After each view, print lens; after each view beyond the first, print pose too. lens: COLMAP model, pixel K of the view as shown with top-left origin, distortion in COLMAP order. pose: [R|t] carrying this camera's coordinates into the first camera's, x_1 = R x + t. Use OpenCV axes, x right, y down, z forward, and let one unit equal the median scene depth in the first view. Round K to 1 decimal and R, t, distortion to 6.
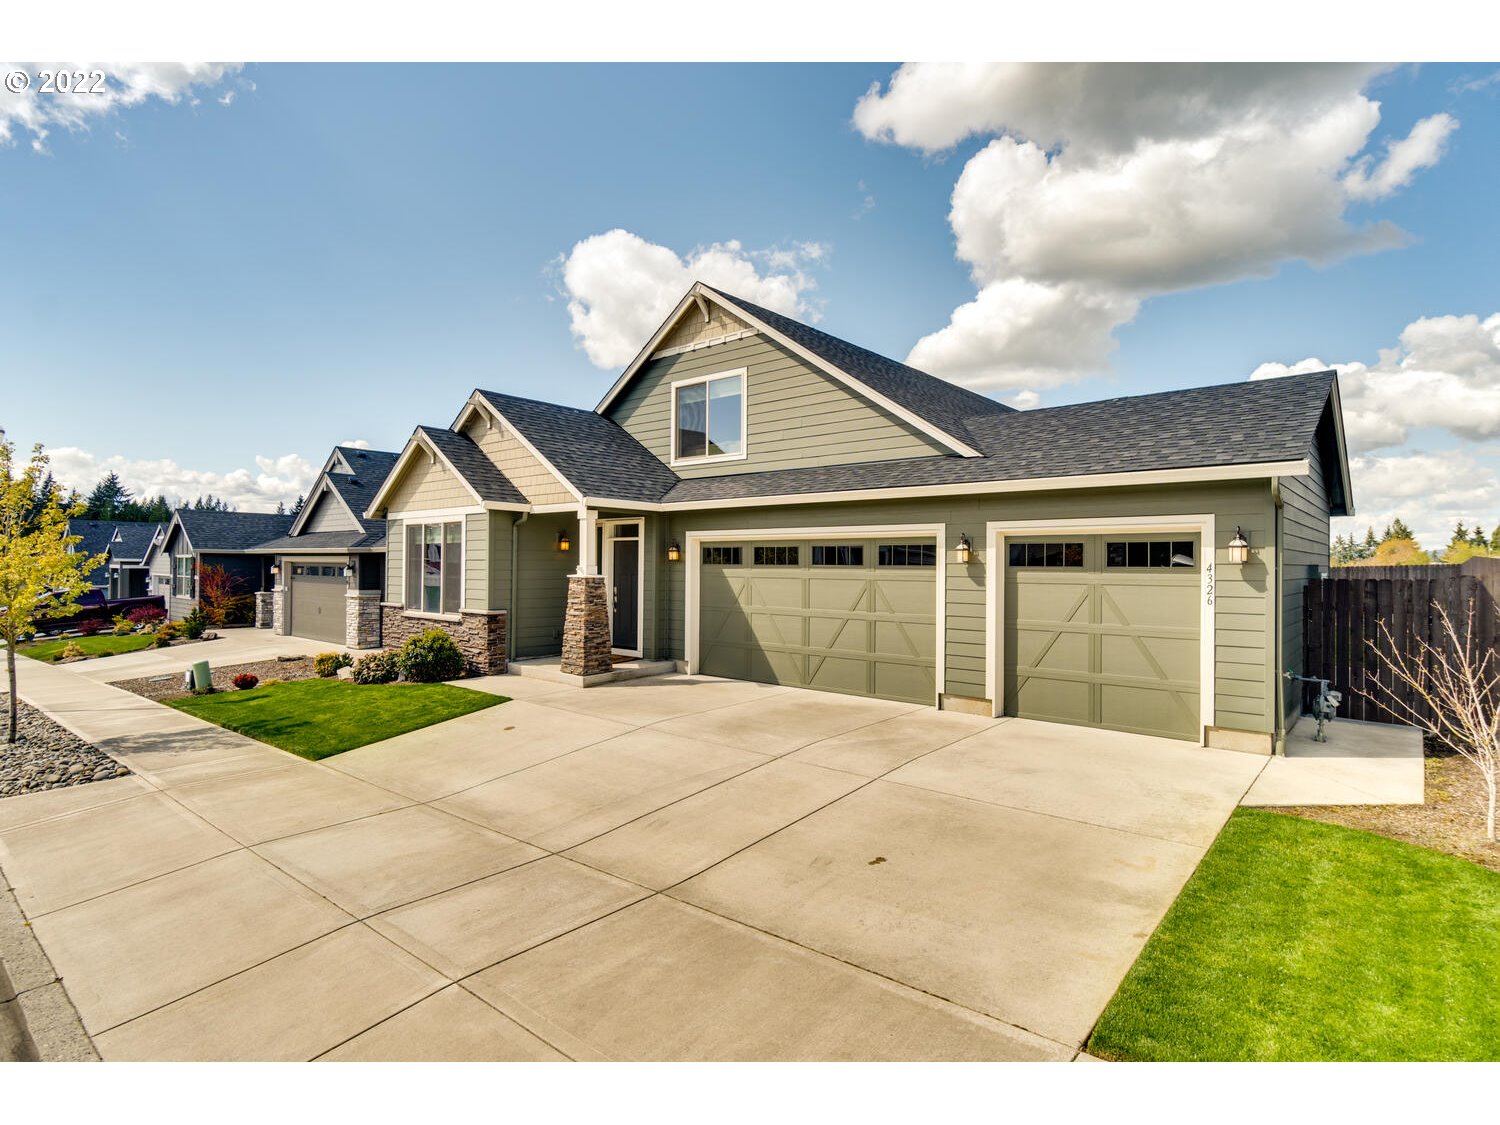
lens RADIAL K [[766.4, 0, 748.4], [0, 766.4, 568.0], [0, 0, 1]] dist [-0.004332, 0.001791]
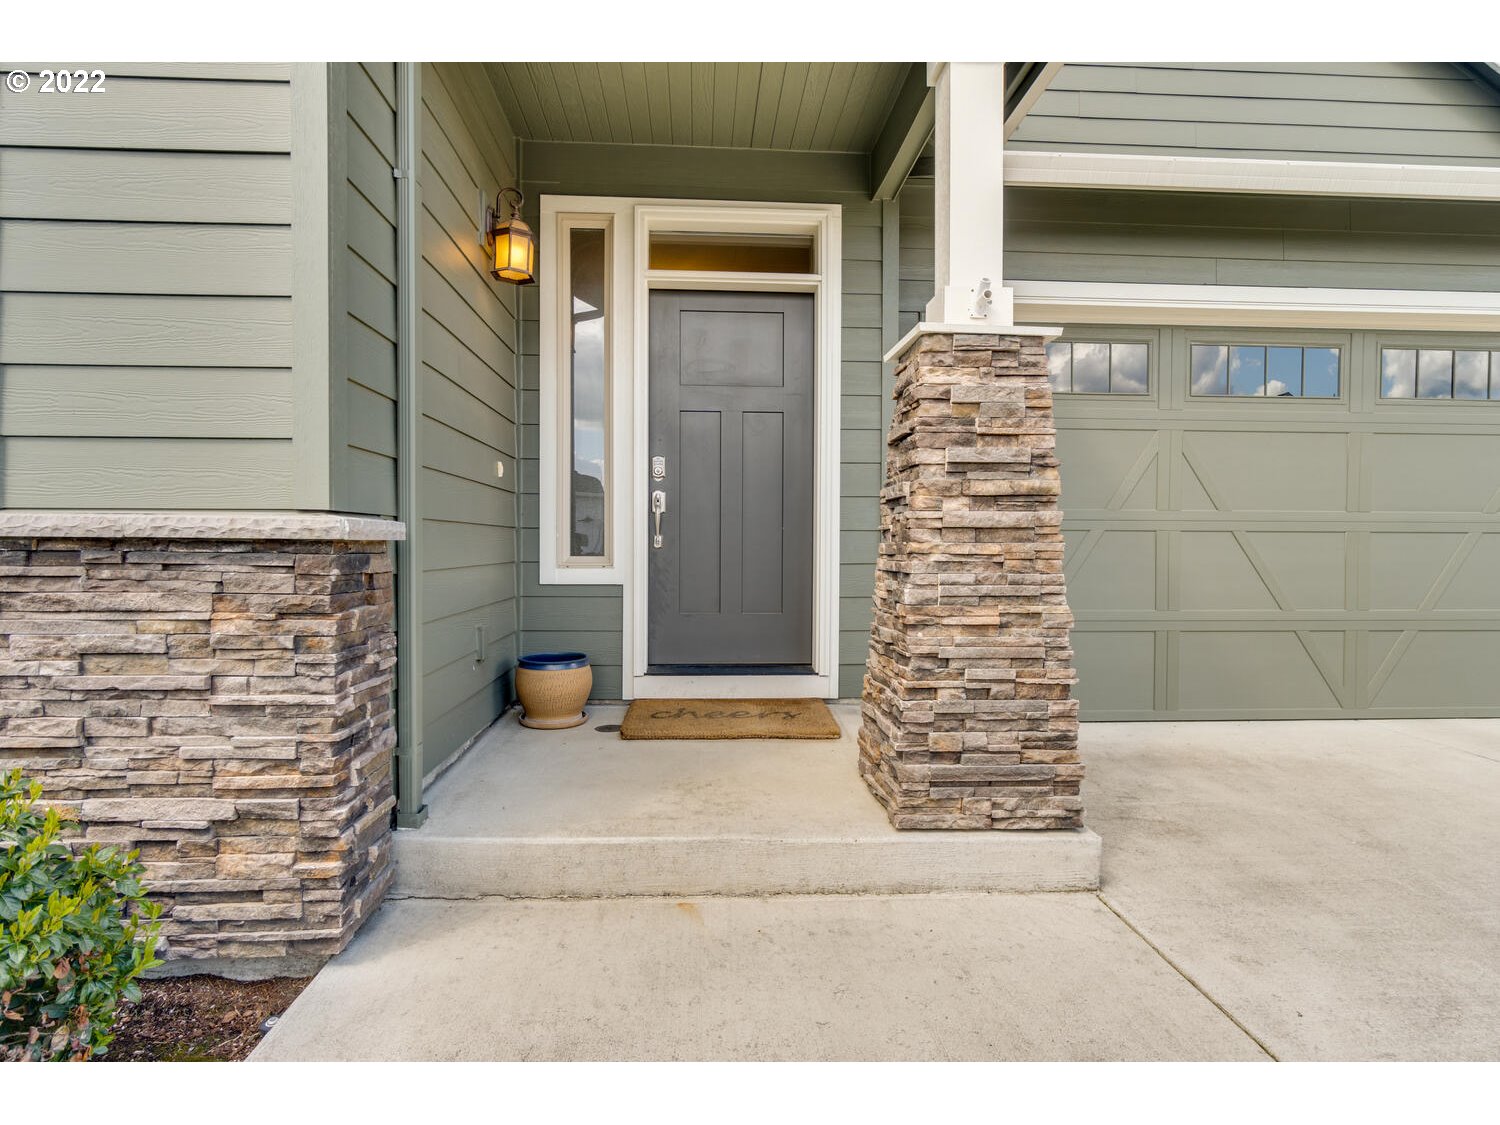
lens RADIAL K [[814.4, 0, 751.1], [0, 814.4, 553.0], [0, 0, 1]] dist [-0.006898, -0.000449]
pose [[0.725567, -0.012924, 0.688030, -0.395492], [0.003851, 0.999884, 0.014721, 0.062026], [-0.688141, -0.008031, 0.725533, 0.854540]]
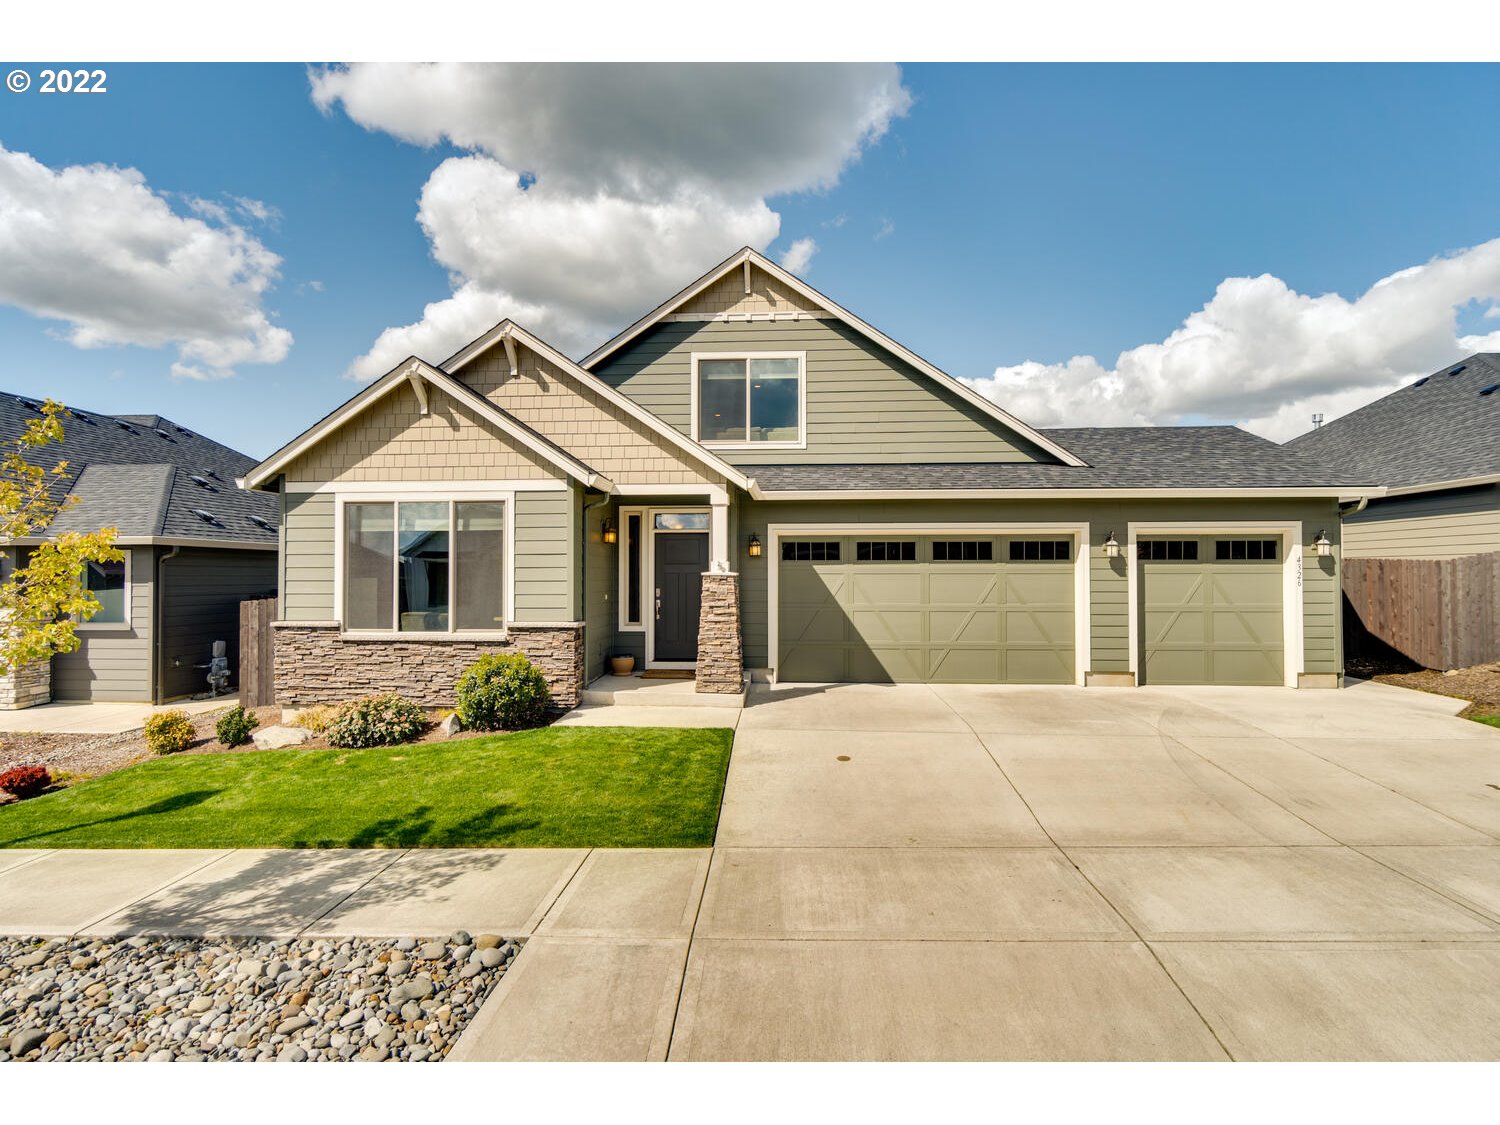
lens RADIAL K [[766.4, 0, 752.8], [0, 766.4, 564.2], [0, 0, 1]] dist [-0.004332, 0.001791]
pose [[0.801582, -0.001417, 0.597883, -0.658150], [0.009189, 0.999908, -0.009950, 0.008548], [-0.597814, 0.013469, 0.801522, 0.307213]]
